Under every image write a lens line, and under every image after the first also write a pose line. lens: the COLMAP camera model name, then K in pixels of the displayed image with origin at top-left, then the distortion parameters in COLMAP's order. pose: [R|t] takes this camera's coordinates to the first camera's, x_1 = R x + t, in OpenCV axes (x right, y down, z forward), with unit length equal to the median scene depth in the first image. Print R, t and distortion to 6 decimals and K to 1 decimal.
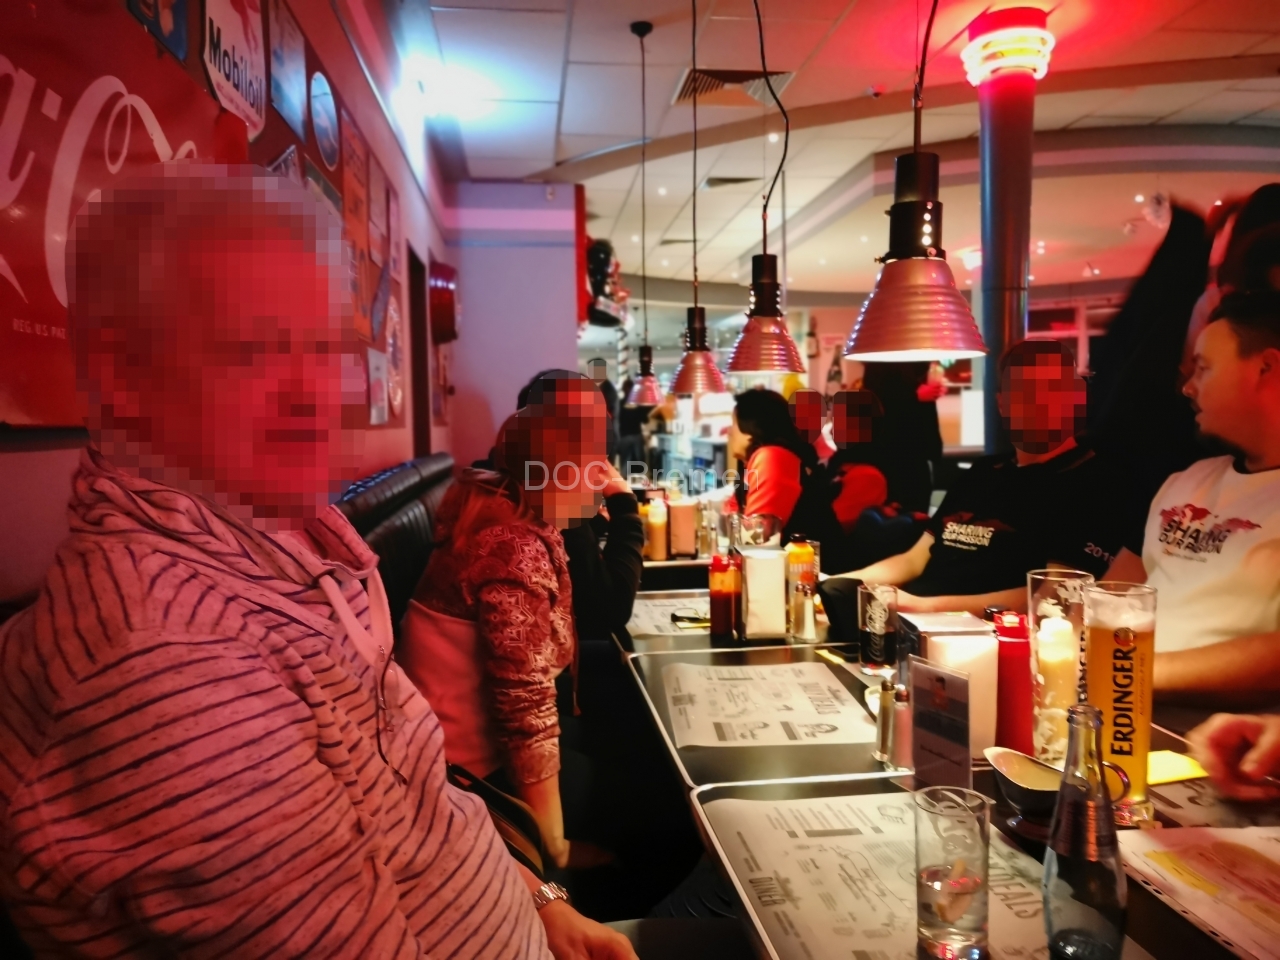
lens RADIAL K [[976.5, 0, 640.0], [0, 976.5, 480.0], [0, 0, 1]] dist [0.060458, -0.073032]
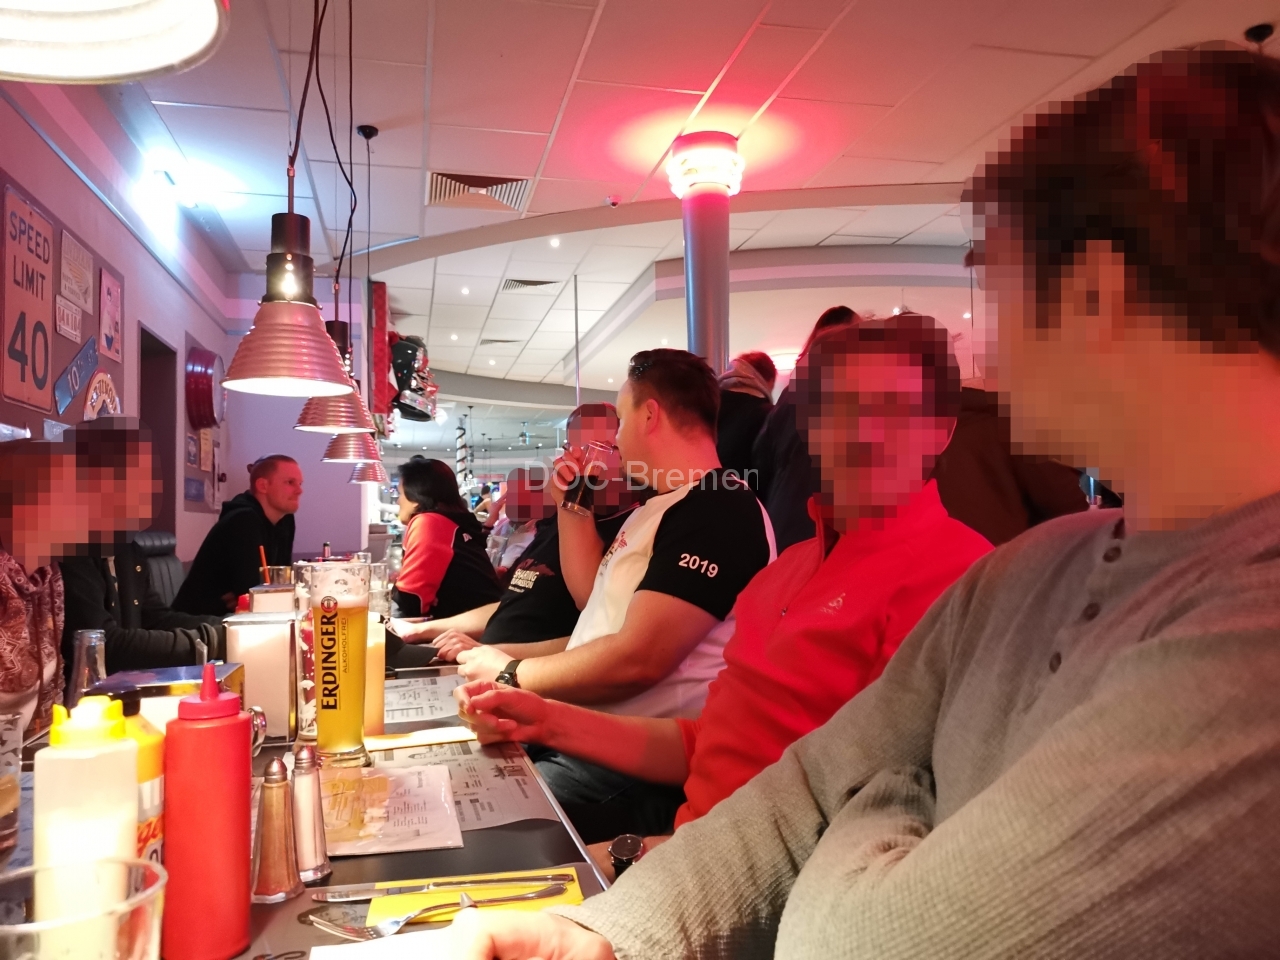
lens RADIAL K [[976.5, 0, 640.0], [0, 976.5, 480.0], [0, 0, 1]] dist [0.060458, -0.073032]
pose [[0.991108, 0.003559, 0.133009, 0.149885], [0.010455, 0.994469, -0.104509, 0.029360], [-0.132646, 0.104970, 0.985589, -0.045474]]
